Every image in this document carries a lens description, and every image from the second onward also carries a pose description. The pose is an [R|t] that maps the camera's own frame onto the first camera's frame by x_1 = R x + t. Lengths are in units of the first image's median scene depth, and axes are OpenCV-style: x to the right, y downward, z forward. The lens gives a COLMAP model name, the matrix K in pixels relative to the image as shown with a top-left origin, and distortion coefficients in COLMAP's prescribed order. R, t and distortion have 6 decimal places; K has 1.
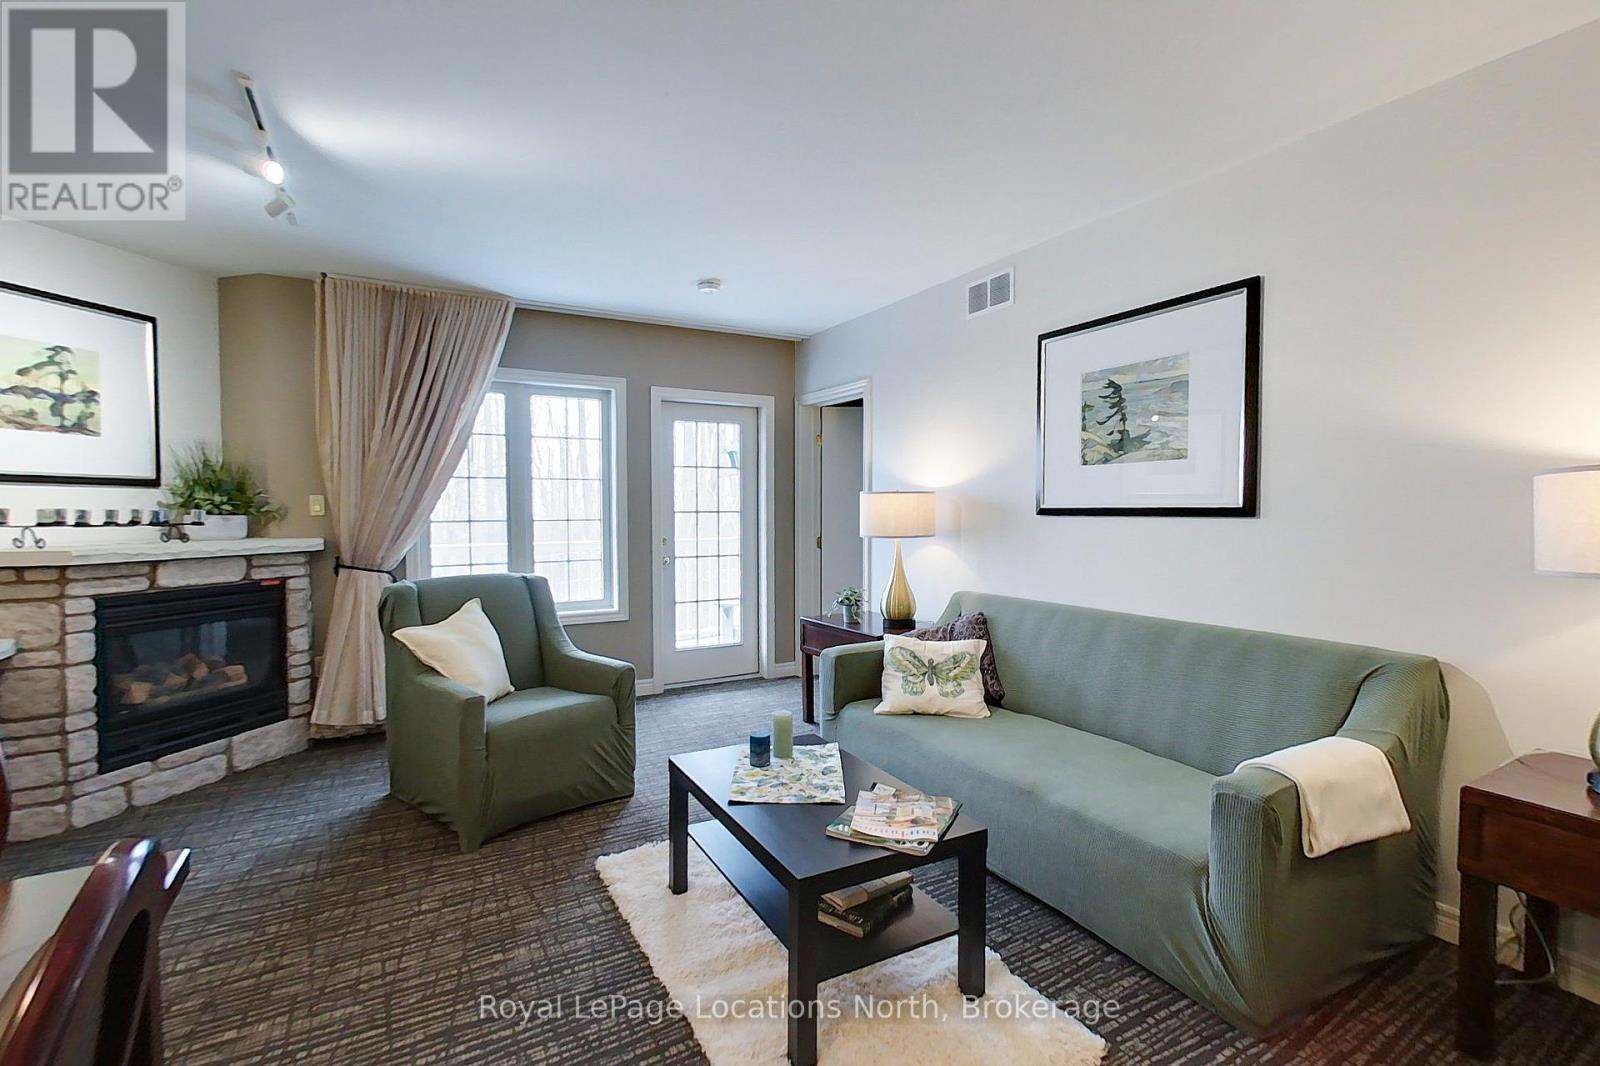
lens RADIAL K [[727.2, 0, 800.0], [0, 727.2, 533.0], [0, 0, 1]] dist [0.003729, -0.000080]
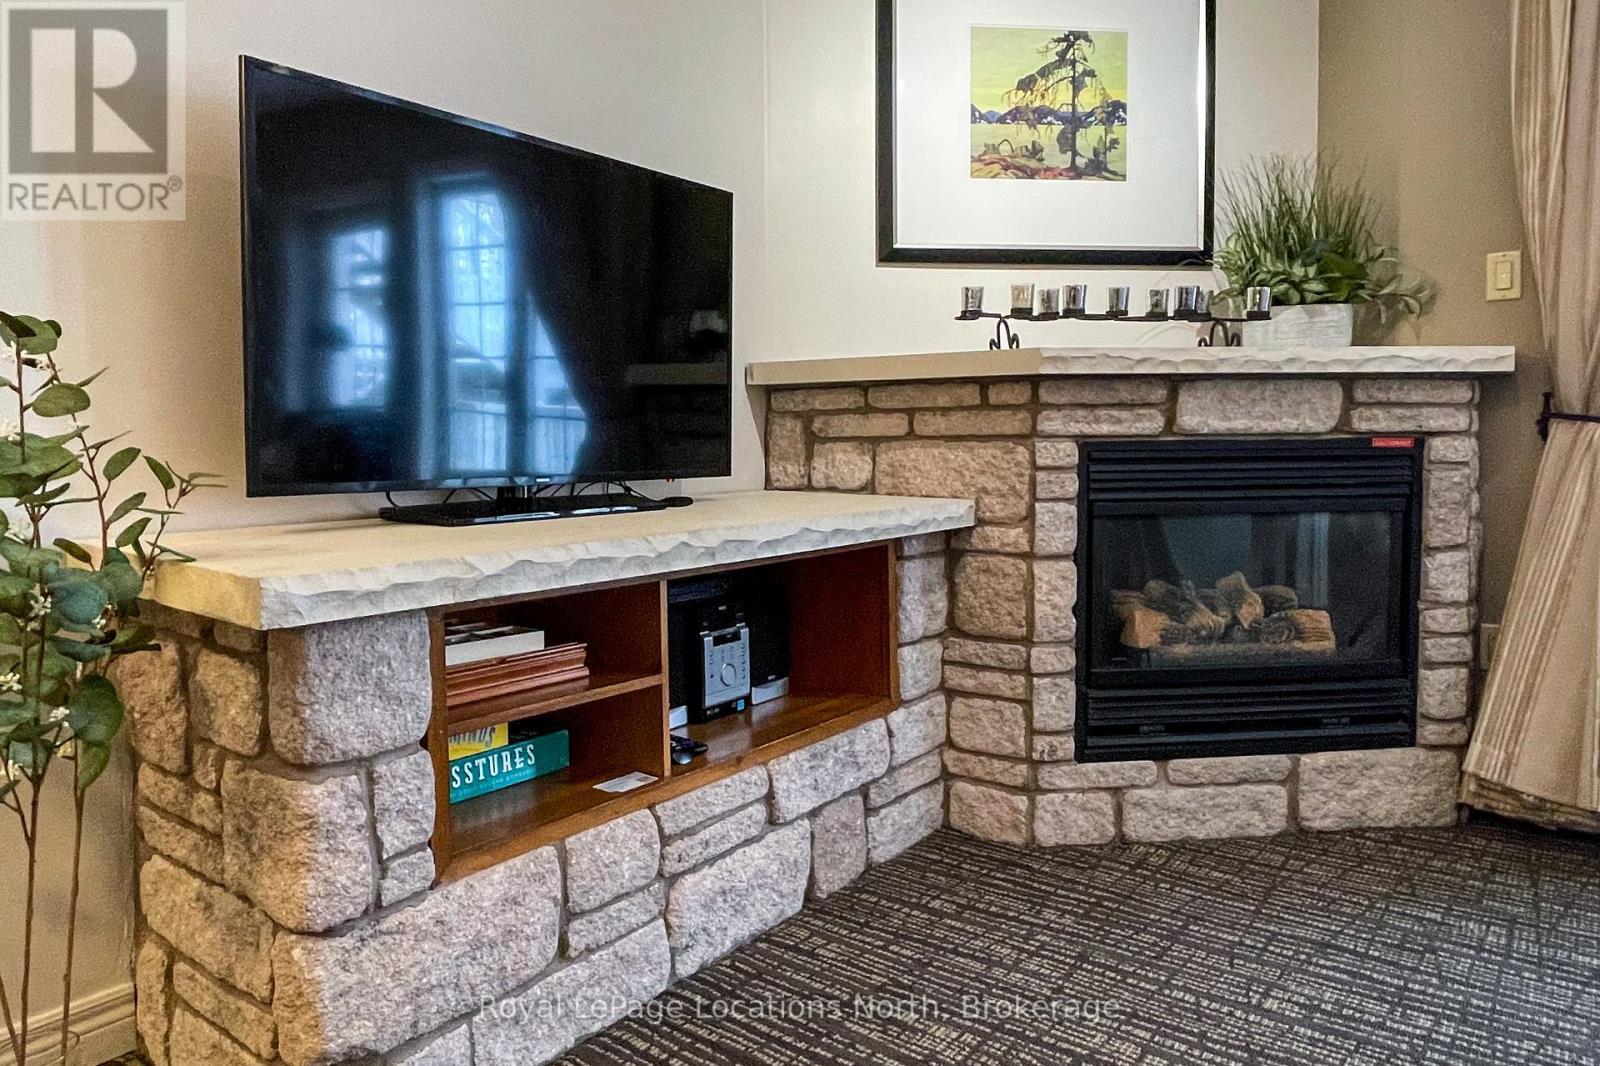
lens RADIAL K [[964.0, 0, 800.0], [0, 964.0, 533.0], [0, 0, 1]] dist [-0.006498, -0.003709]
pose [[0.343834, 0.050562, -0.937668, -0.321634], [-0.014217, 0.998715, 0.048641, 0.113169], [0.938923, -0.003394, 0.344111, 0.498660]]
